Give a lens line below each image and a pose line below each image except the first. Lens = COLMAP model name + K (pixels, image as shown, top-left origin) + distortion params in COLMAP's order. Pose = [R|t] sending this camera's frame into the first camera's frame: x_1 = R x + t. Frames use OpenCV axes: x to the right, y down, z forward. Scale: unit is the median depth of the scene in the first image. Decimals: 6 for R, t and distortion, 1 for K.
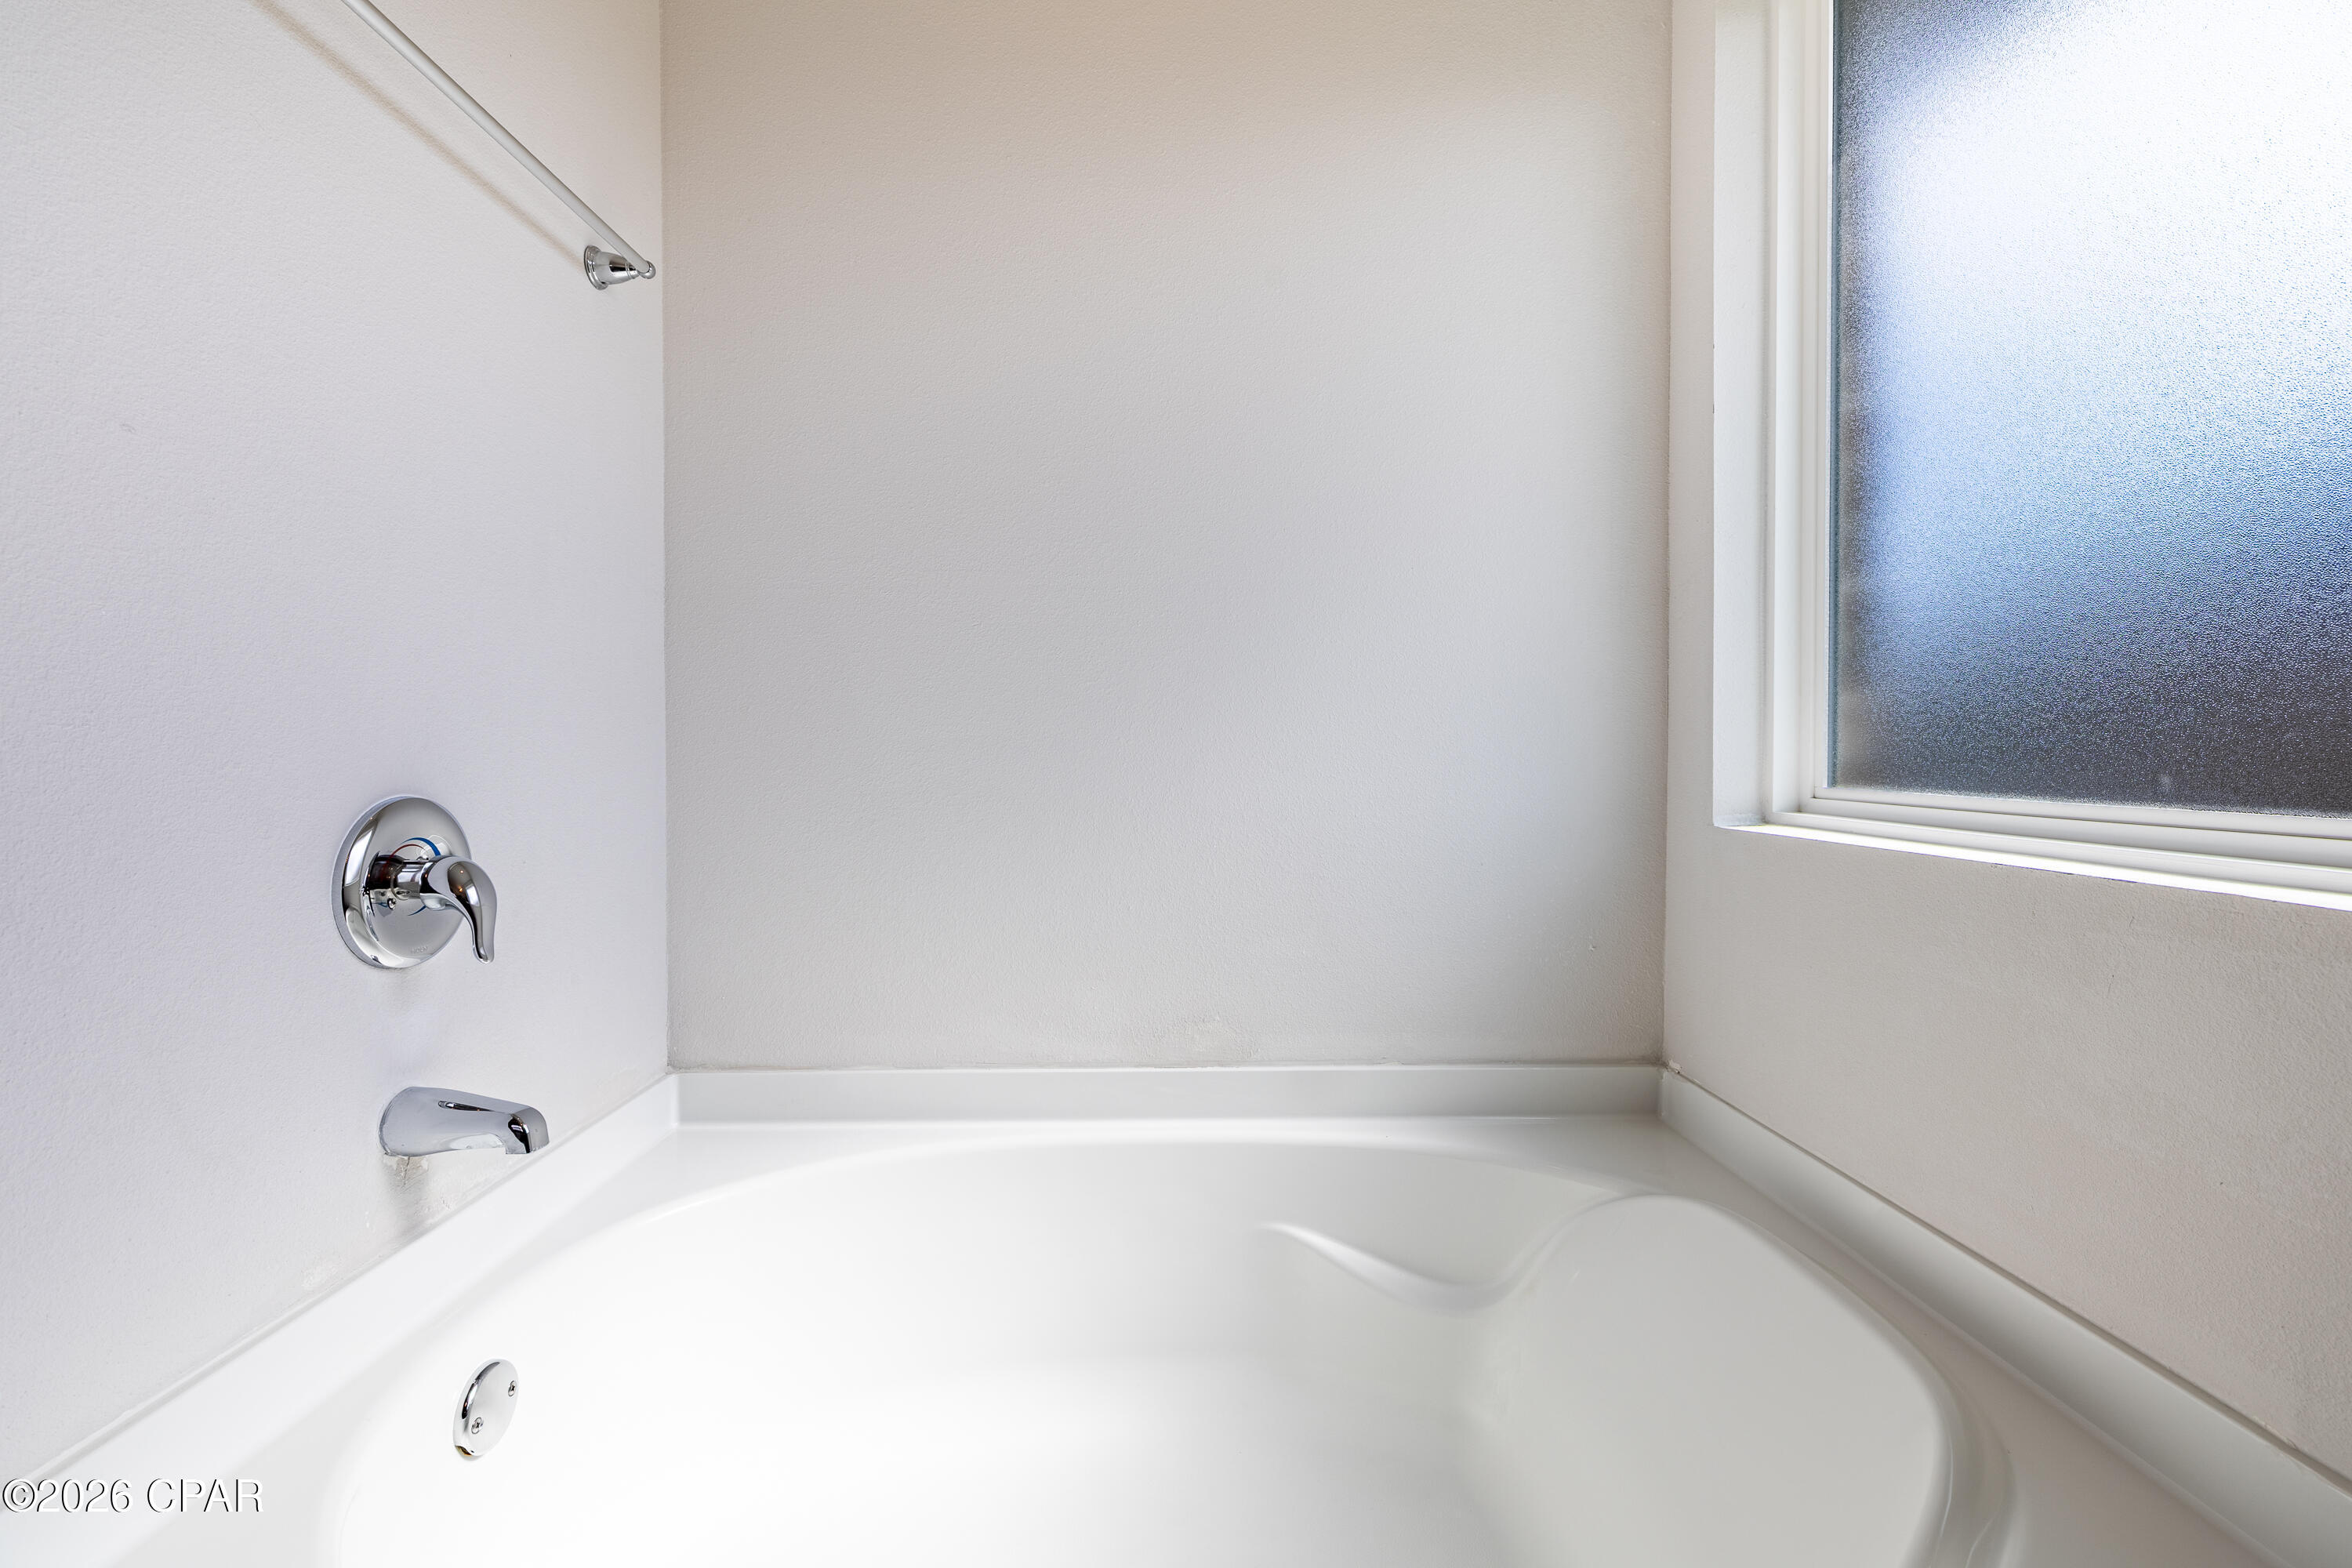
lens RADIAL K [[979.9, 0, 1183.9], [0, 979.9, 763.7], [0, 0, 1]] dist [-0.001504, 0.000757]
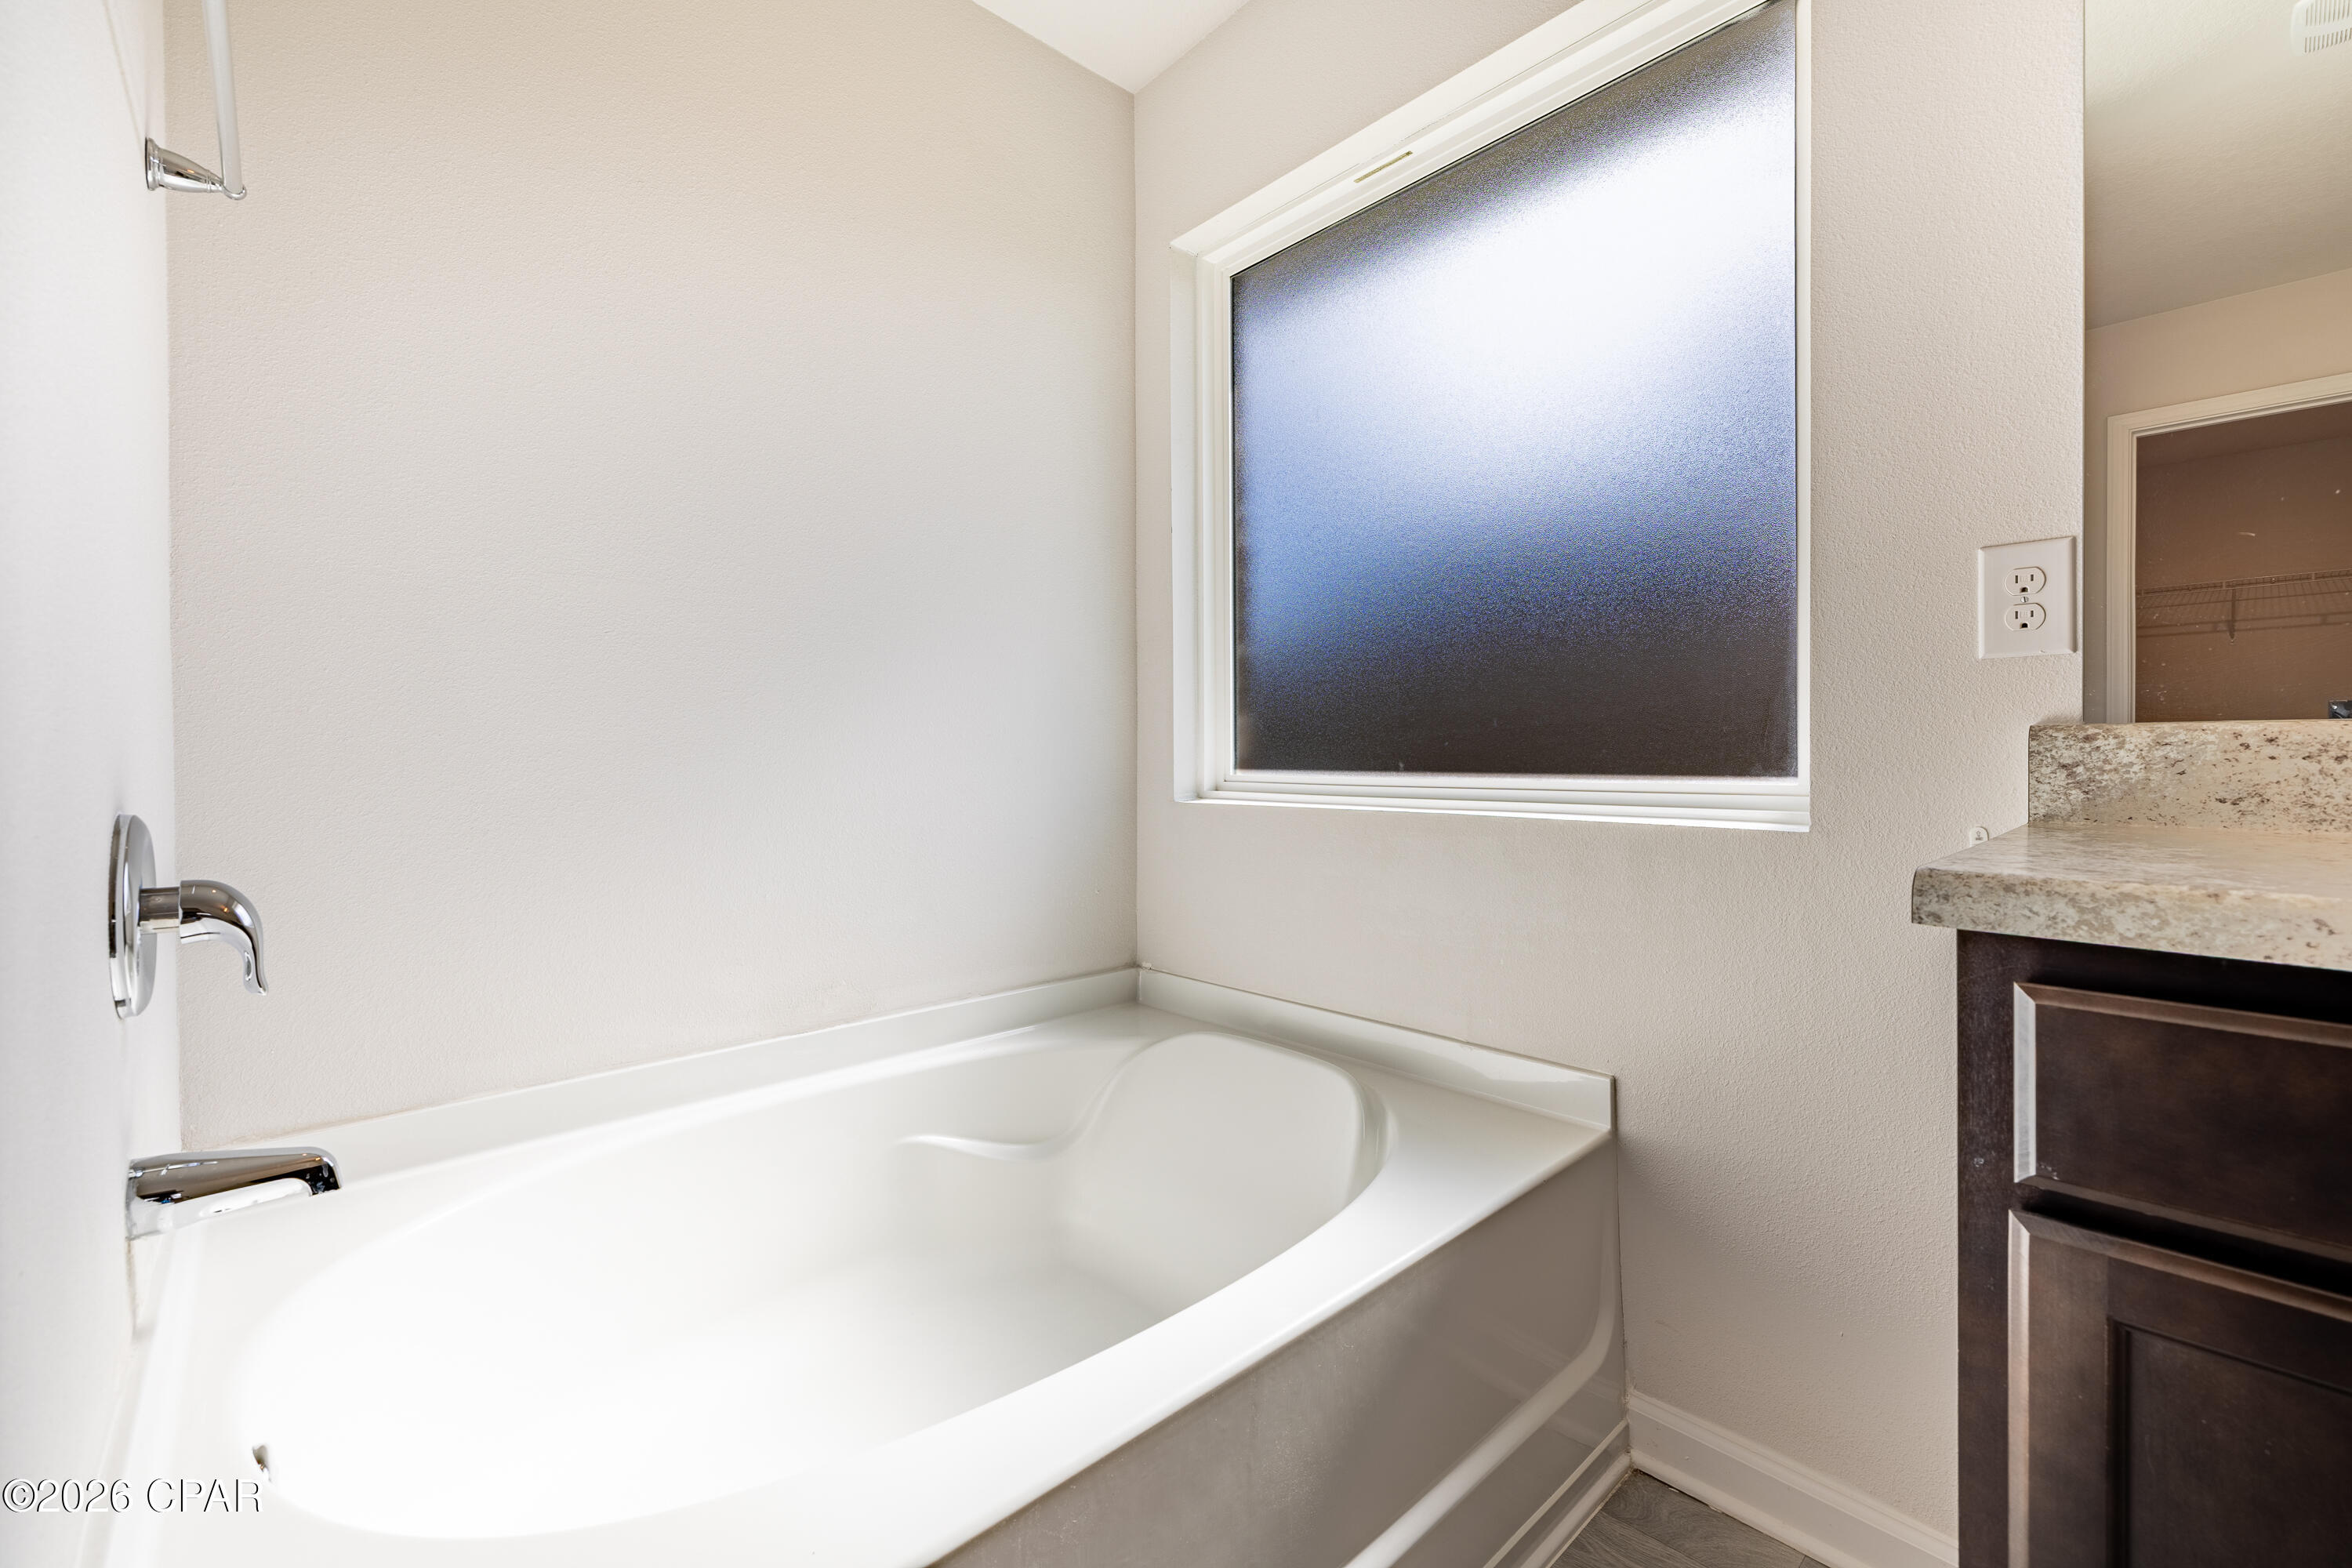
lens RADIAL K [[979.9, 0, 1185.5], [0, 979.9, 763.5], [0, 0, 1]] dist [-0.001504, 0.000757]
pose [[0.747318, -0.011849, 0.664360, -0.461375], [0.016027, 0.999872, -0.000196, 0.004610], [-0.664273, 0.010795, 0.747412, -0.159163]]
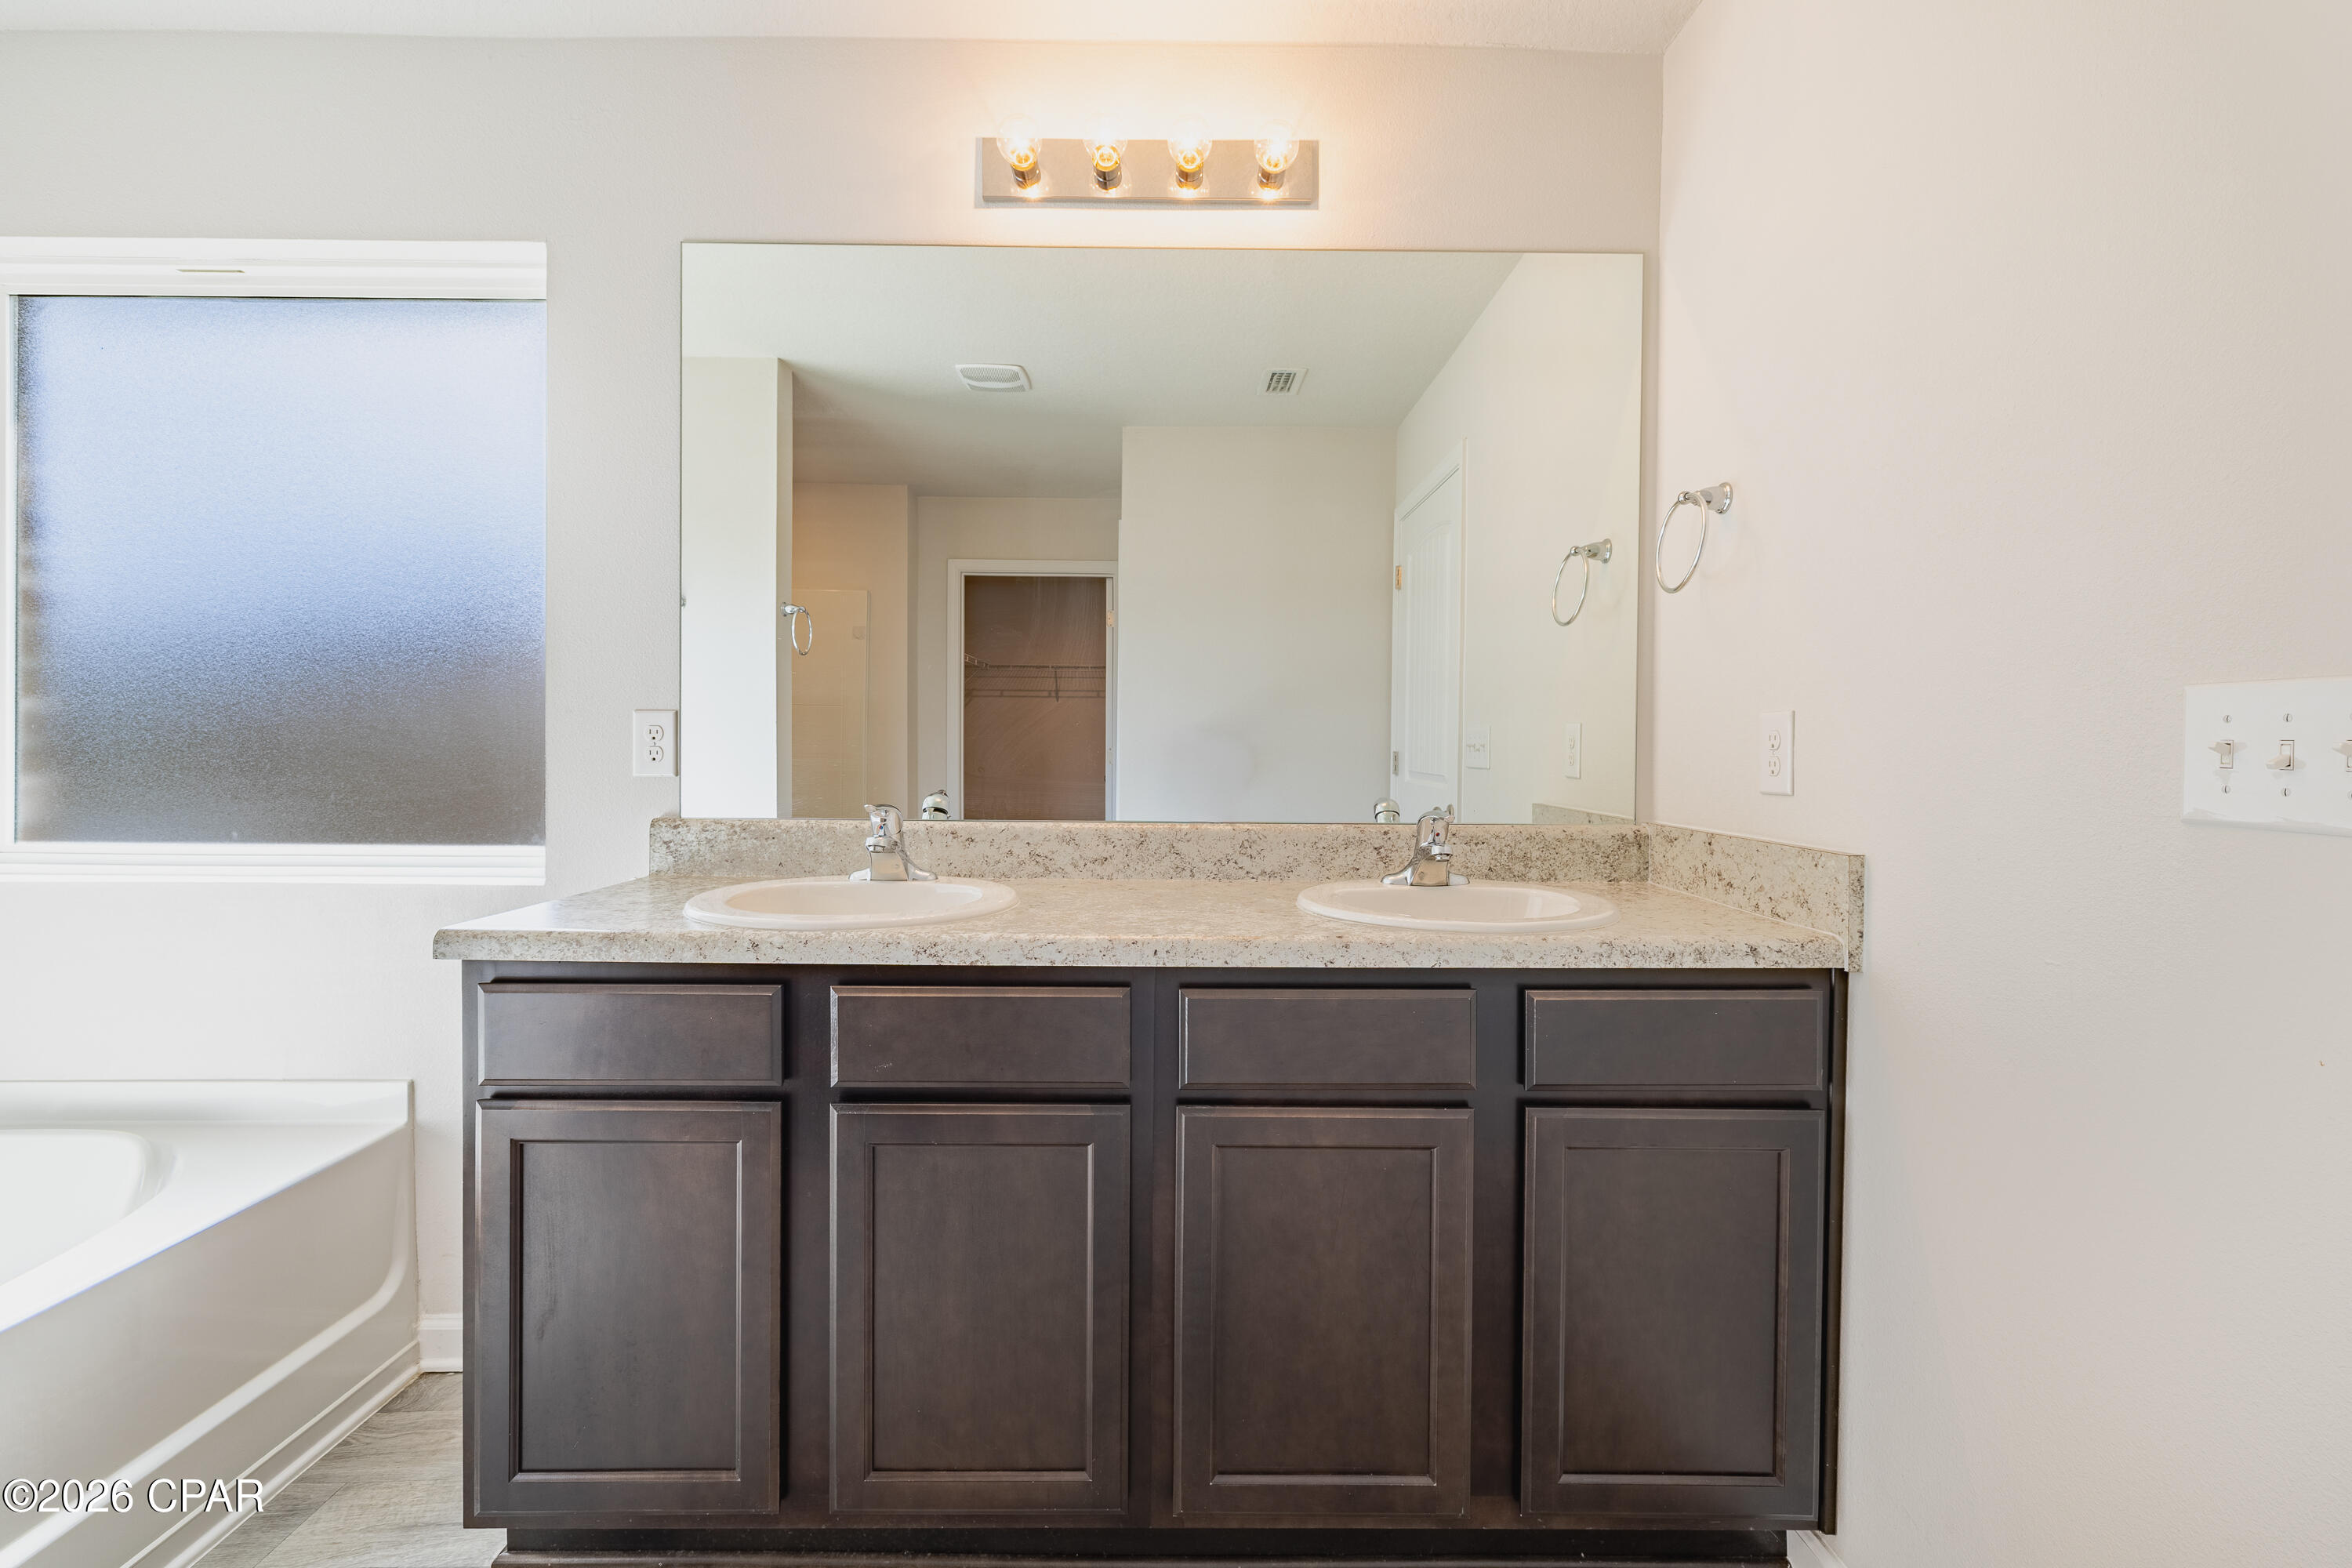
lens RADIAL K [[979.9, 0, 1189.4], [0, 979.9, 760.2], [0, 0, 1]] dist [-0.001504, 0.000757]
pose [[0.009790, -0.010684, 0.999895, -0.763588], [0.007262, 0.999917, 0.010613, -0.101217], [-0.999926, 0.007157, 0.009867, -0.758641]]
